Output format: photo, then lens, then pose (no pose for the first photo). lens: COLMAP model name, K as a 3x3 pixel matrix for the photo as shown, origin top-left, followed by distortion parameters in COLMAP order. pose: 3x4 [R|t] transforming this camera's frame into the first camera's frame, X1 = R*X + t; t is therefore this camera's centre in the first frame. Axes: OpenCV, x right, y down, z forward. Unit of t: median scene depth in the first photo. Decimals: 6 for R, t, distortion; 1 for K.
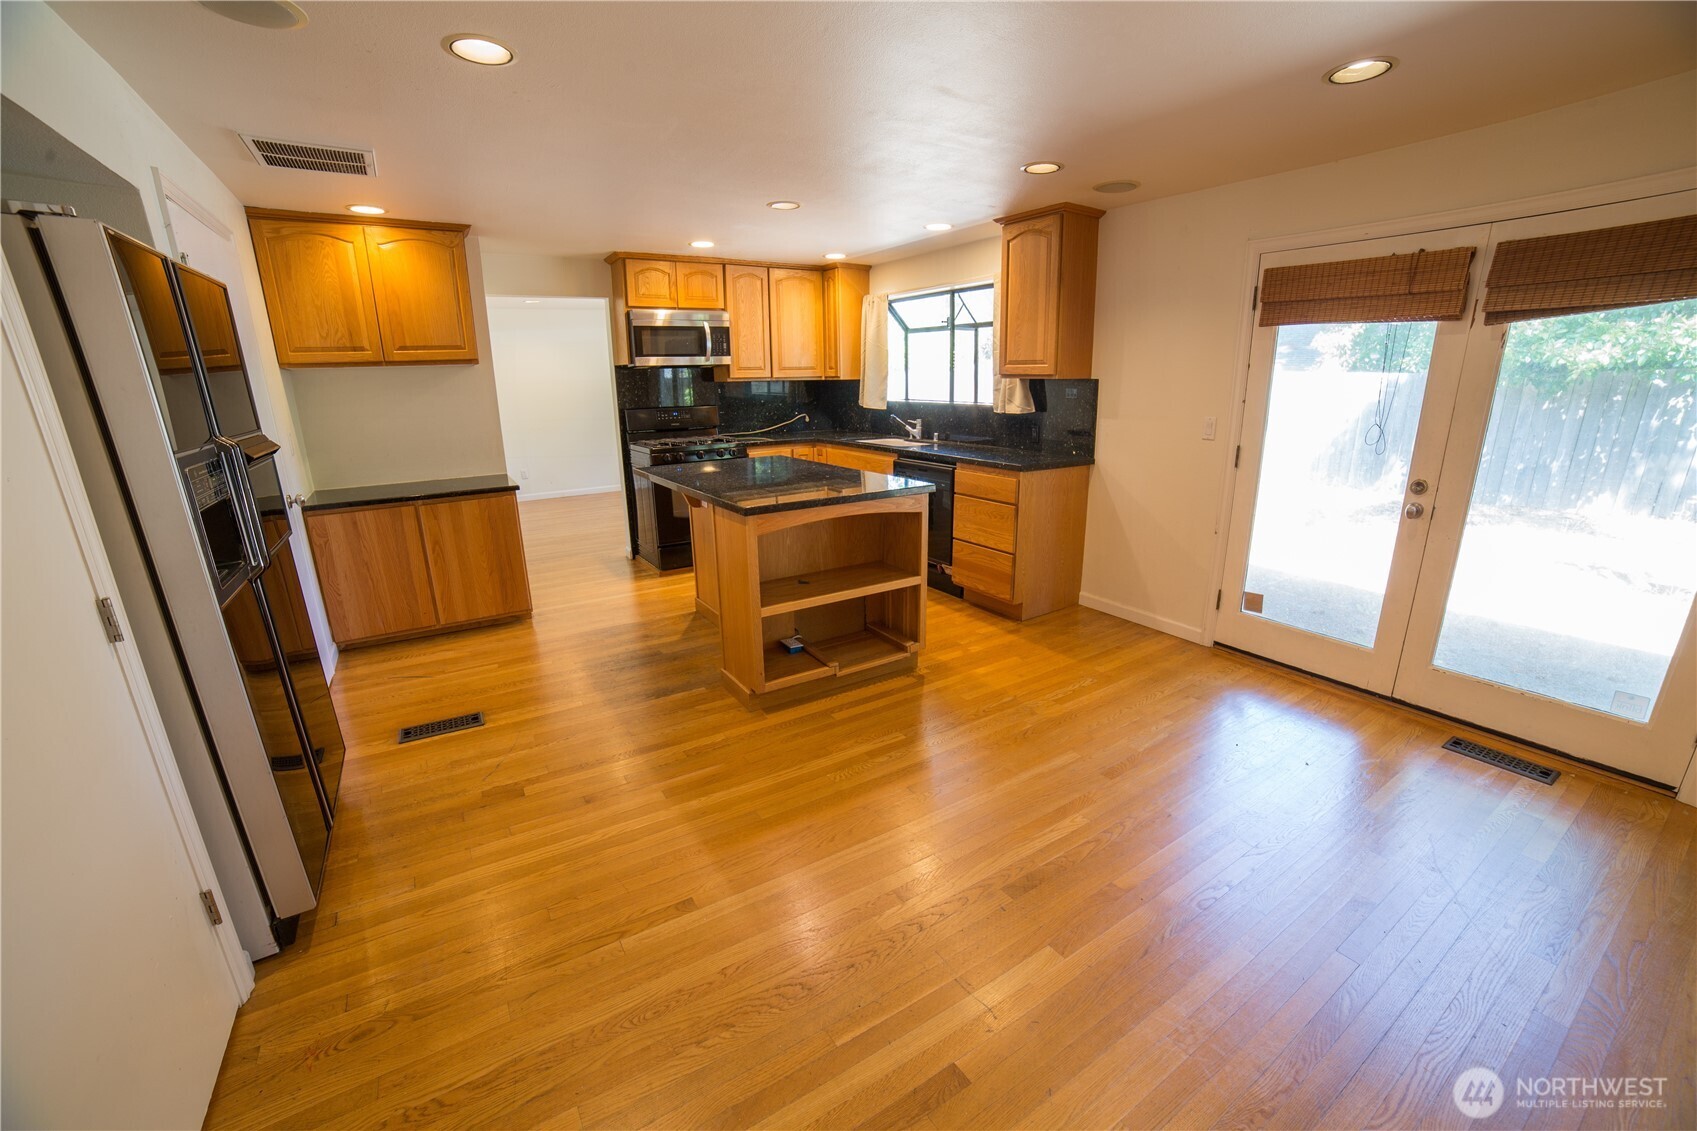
lens RADIAL K [[686.4, 0, 854.0], [0, 686.4, 567.9], [0, 0, 1]] dist [-0.103088, 0.033310]
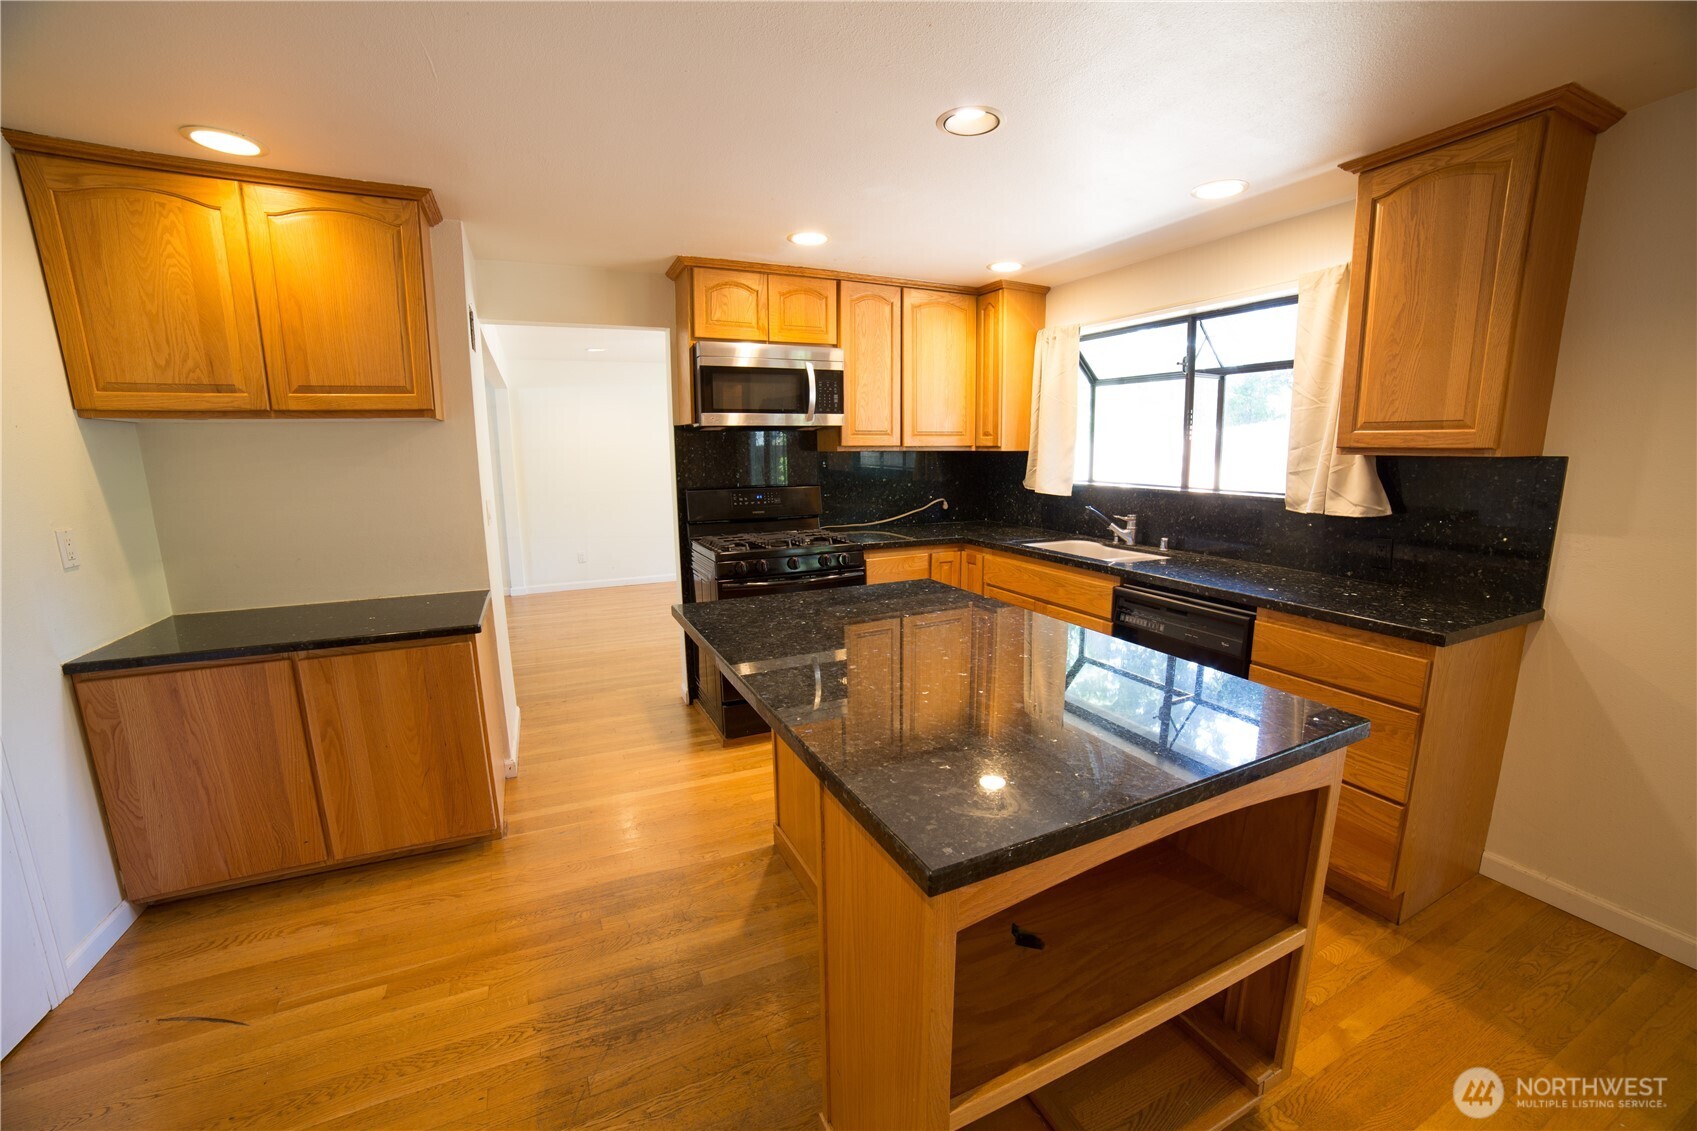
lens RADIAL K [[686.4, 0, 854.0], [0, 686.4, 567.9], [0, 0, 1]] dist [-0.103088, 0.033310]
pose [[0.991212, 0.027895, -0.129310, -0.085058], [-0.040402, 0.994644, -0.095132, -0.103252], [0.125963, 0.099520, 0.987030, 0.370851]]
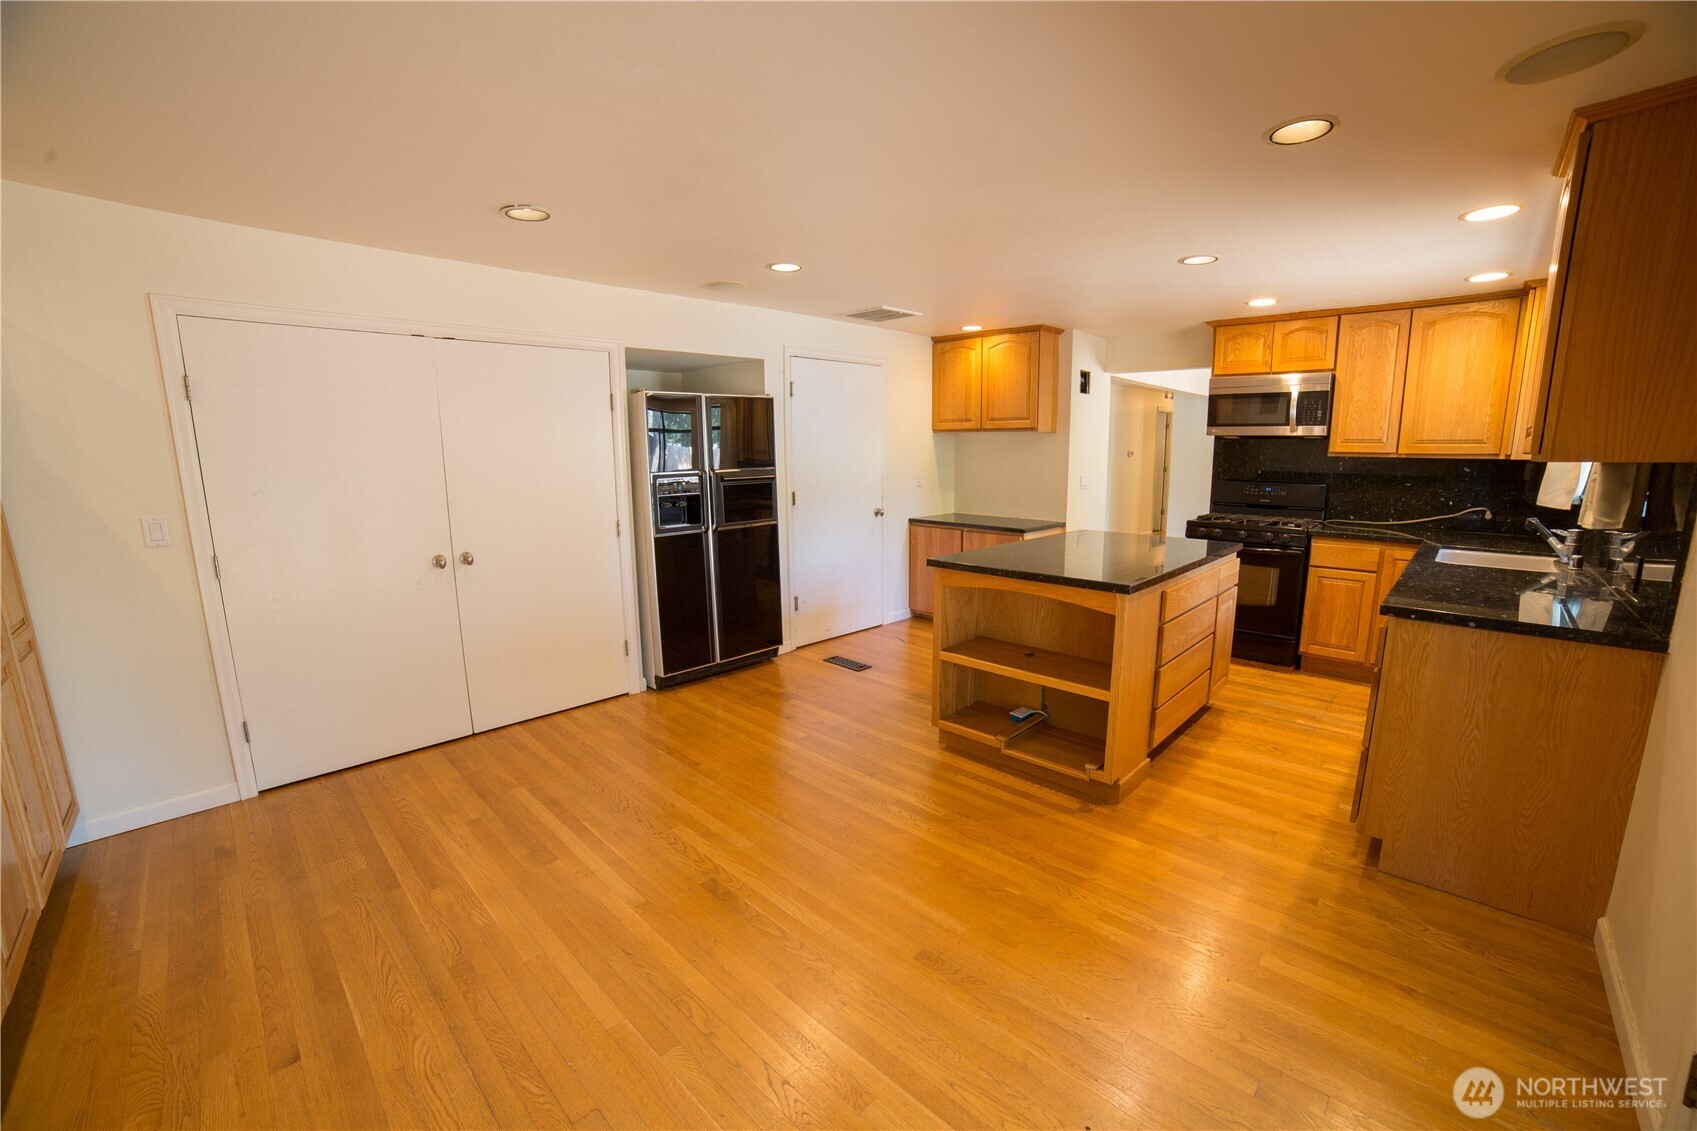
lens RADIAL K [[696.6, 0, 857.3], [0, 696.6, 569.6], [0, 0, 1]] dist [-0.112583, 0.044216]
pose [[0.226928, 0.180226, -0.957090, 0.518543], [-0.260608, 0.958129, 0.118631, -0.097533], [0.938396, 0.222505, 0.264395, 0.308752]]
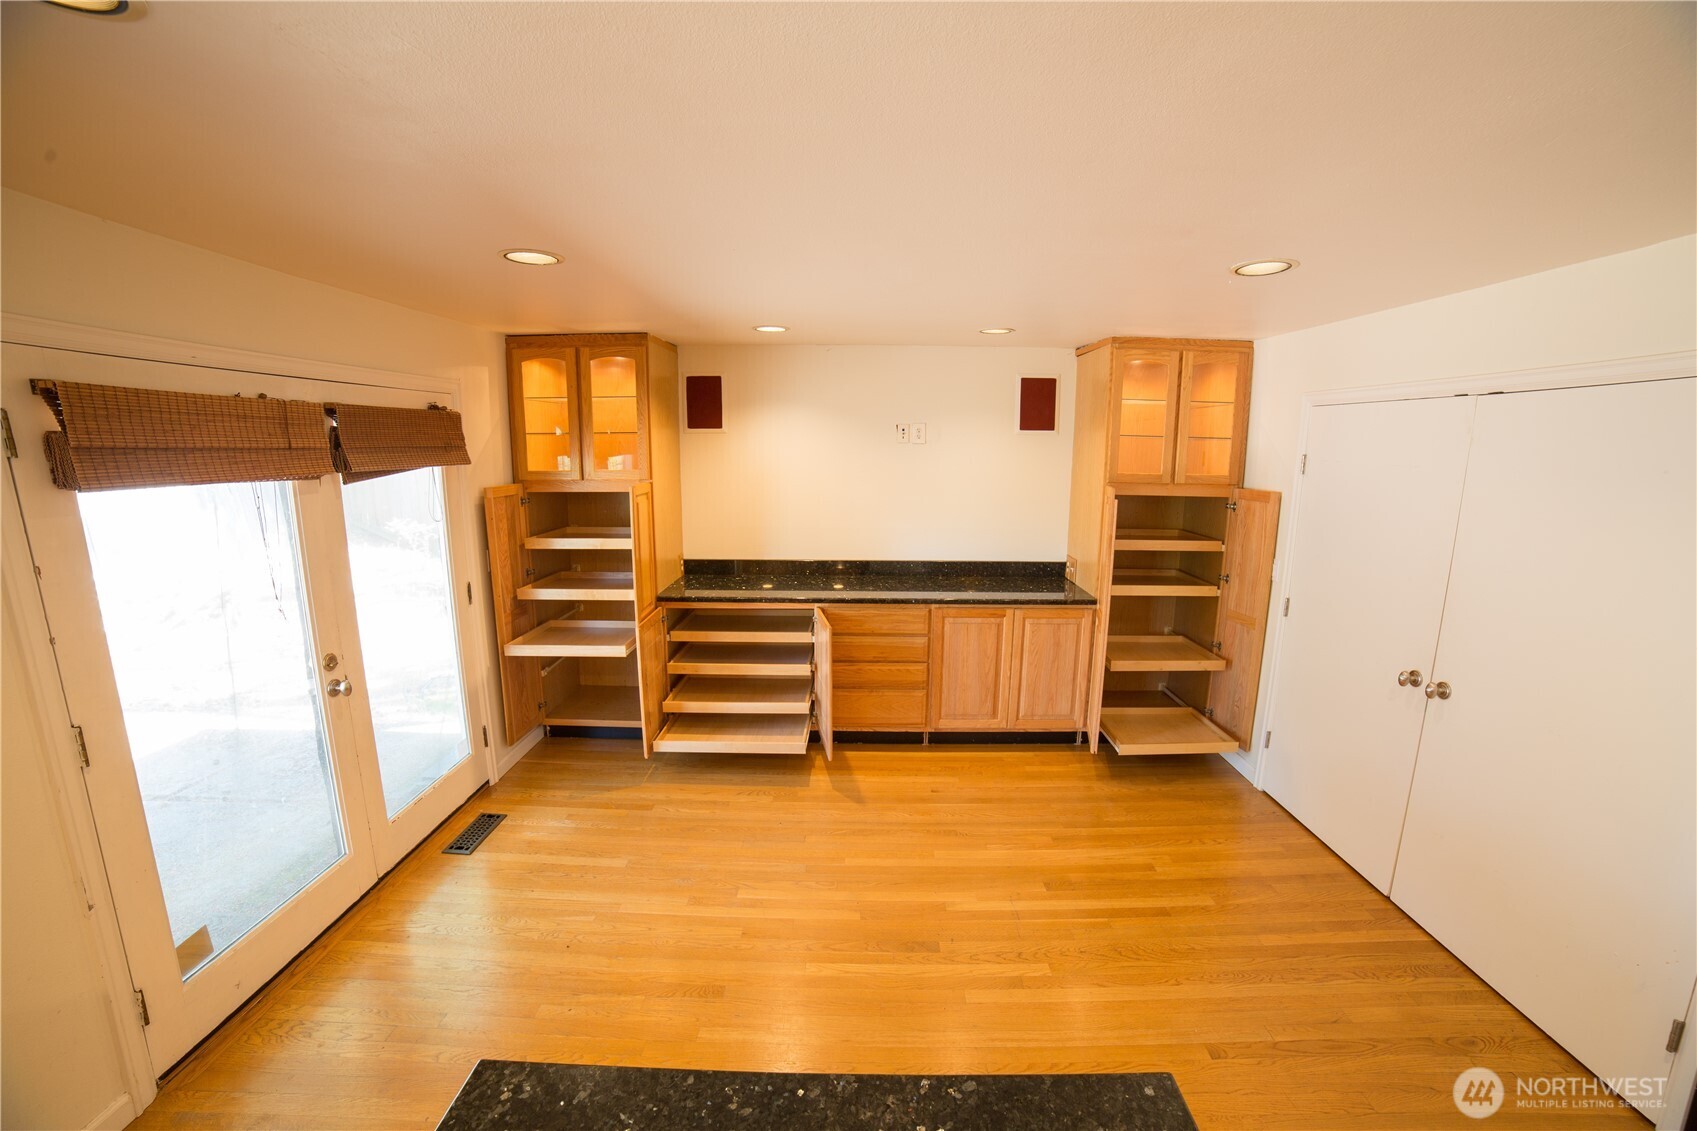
lens RADIAL K [[686.4, 0, 854.0], [0, 686.4, 567.9], [0, 0, 1]] dist [-0.103088, 0.033310]
pose [[-0.830215, -0.095306, 0.549236, -0.098211], [0.152077, 0.909179, 0.387641, -0.256865], [-0.536299, 0.405352, -0.740320, 0.660808]]
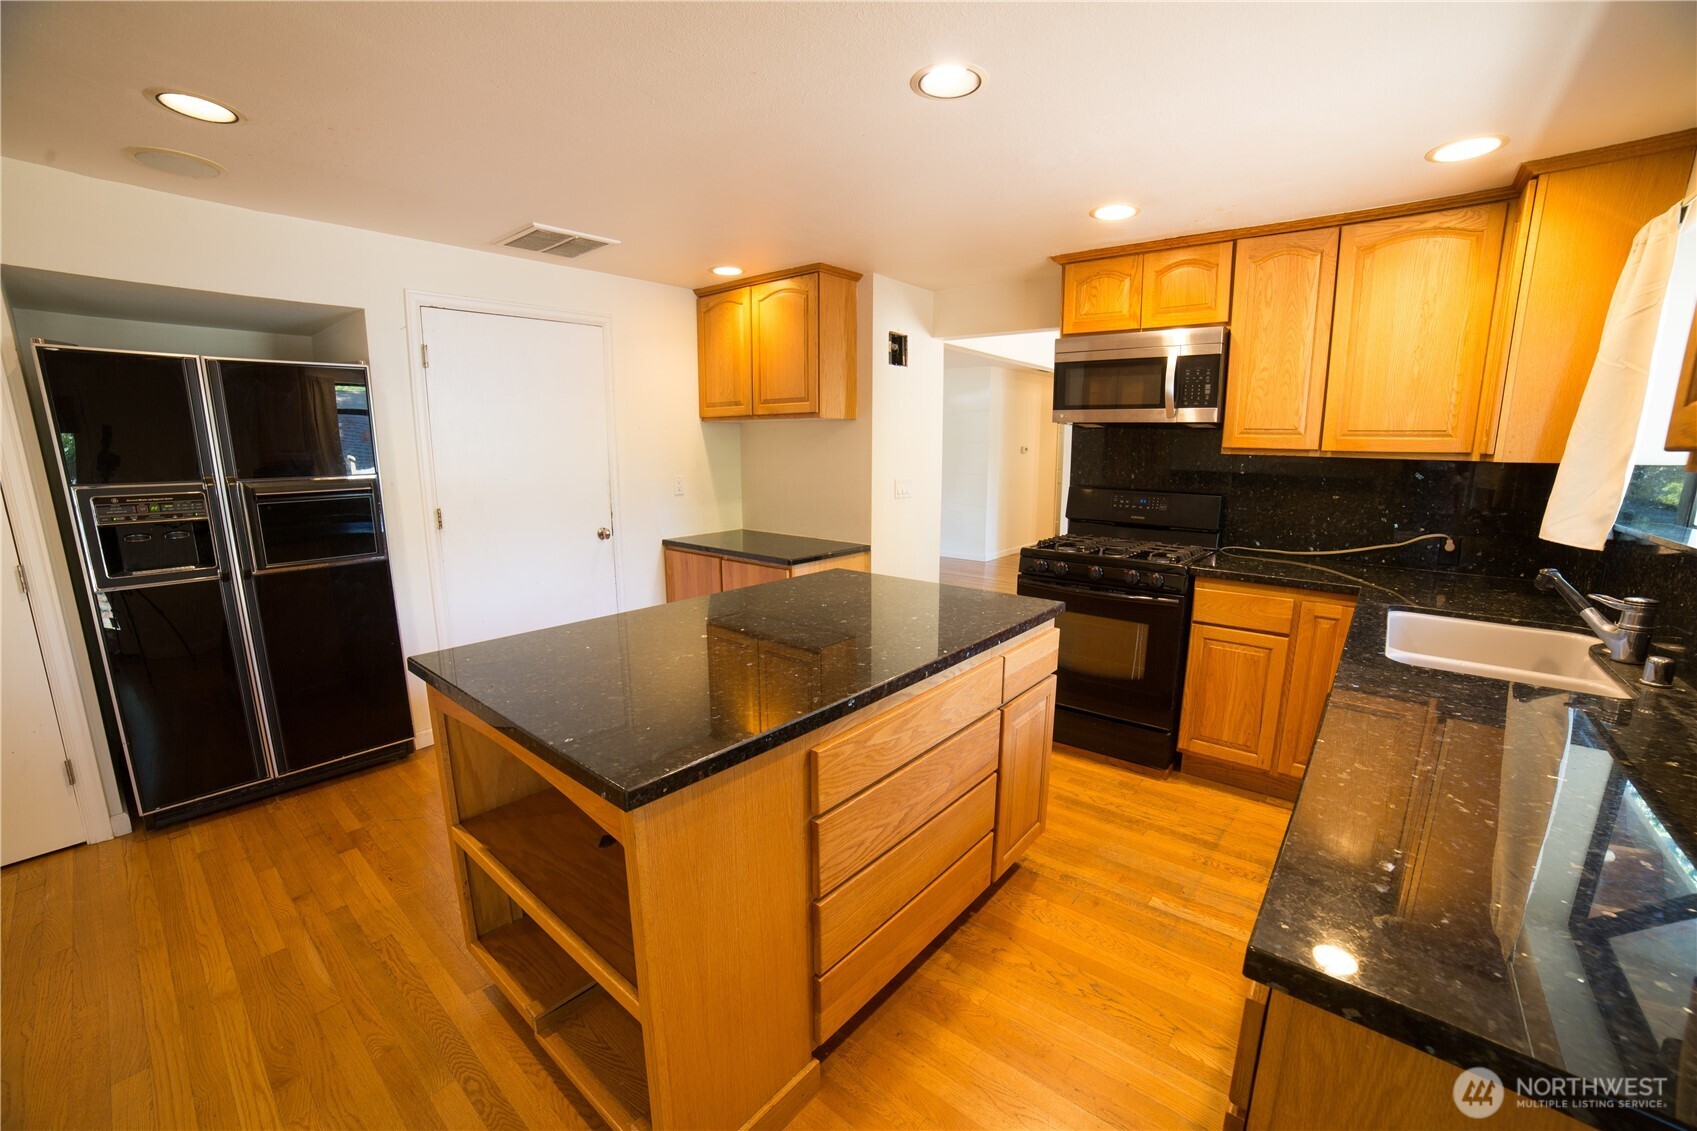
lens RADIAL K [[696.6, 0, 857.3], [0, 696.6, 569.6], [0, 0, 1]] dist [-0.112583, 0.044216]
pose [[0.298806, 0.185427, -0.936126, 0.273924], [-0.263899, 0.958744, 0.105673, -0.179187], [0.917100, 0.215467, 0.335413, 0.617604]]
